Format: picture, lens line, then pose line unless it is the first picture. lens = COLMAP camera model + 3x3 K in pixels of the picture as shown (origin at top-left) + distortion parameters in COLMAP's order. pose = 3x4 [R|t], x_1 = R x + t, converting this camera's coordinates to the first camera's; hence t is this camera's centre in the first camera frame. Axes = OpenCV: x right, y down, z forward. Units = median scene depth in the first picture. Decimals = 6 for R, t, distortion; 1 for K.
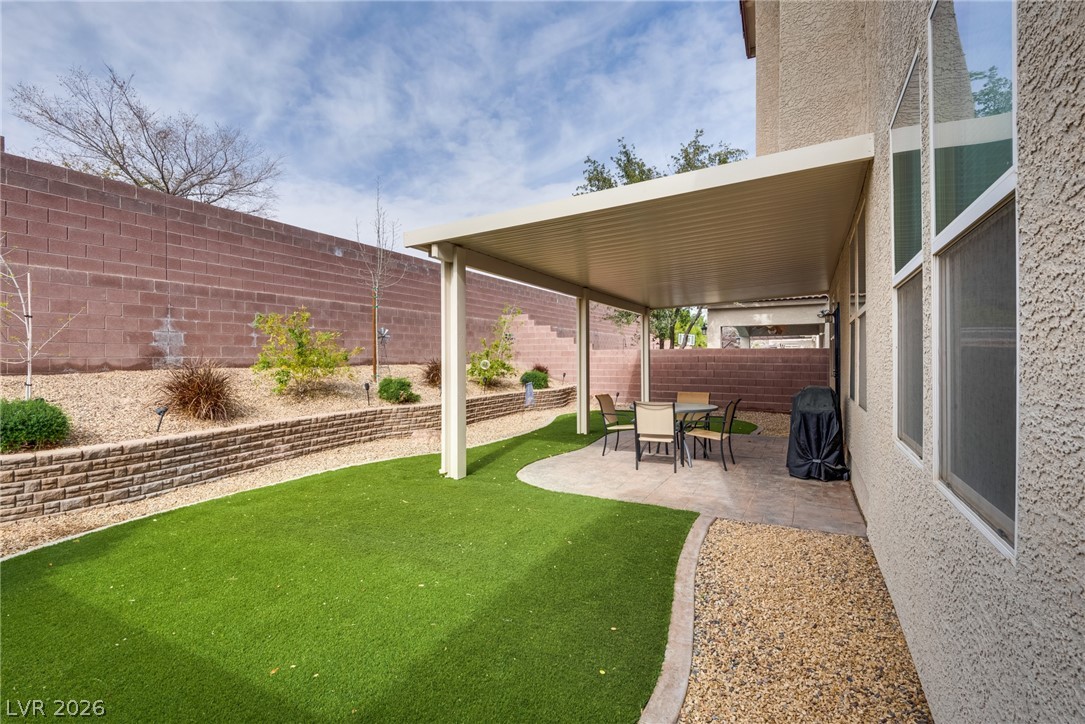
lens RADIAL K [[499.7, 0, 532.2], [0, 499.7, 359.6], [0, 0, 1]] dist [0.002514, 0.000038]
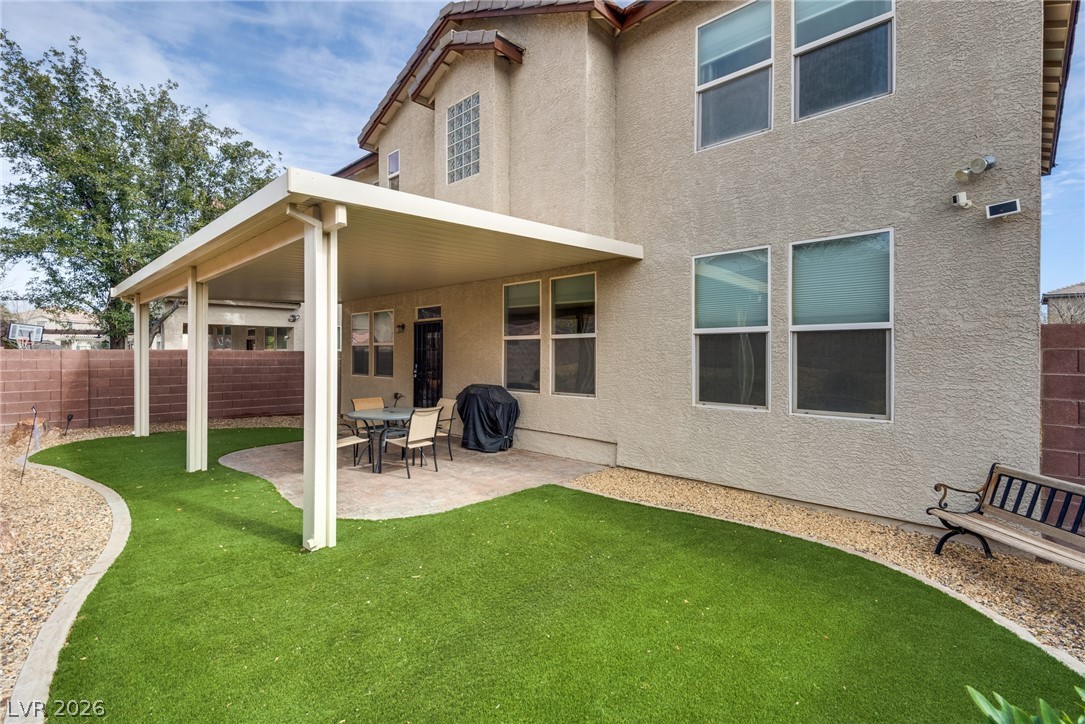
lens RADIAL K [[499.7, 0, 536.6], [0, 499.7, 357.9], [0, 0, 1]] dist [0.002514, 0.000038]
pose [[0.288068, -0.004759, 0.957598, -0.290192], [0.004632, 0.999983, 0.003576, -0.009112], [-0.957599, 0.003406, 0.288085, 0.206531]]
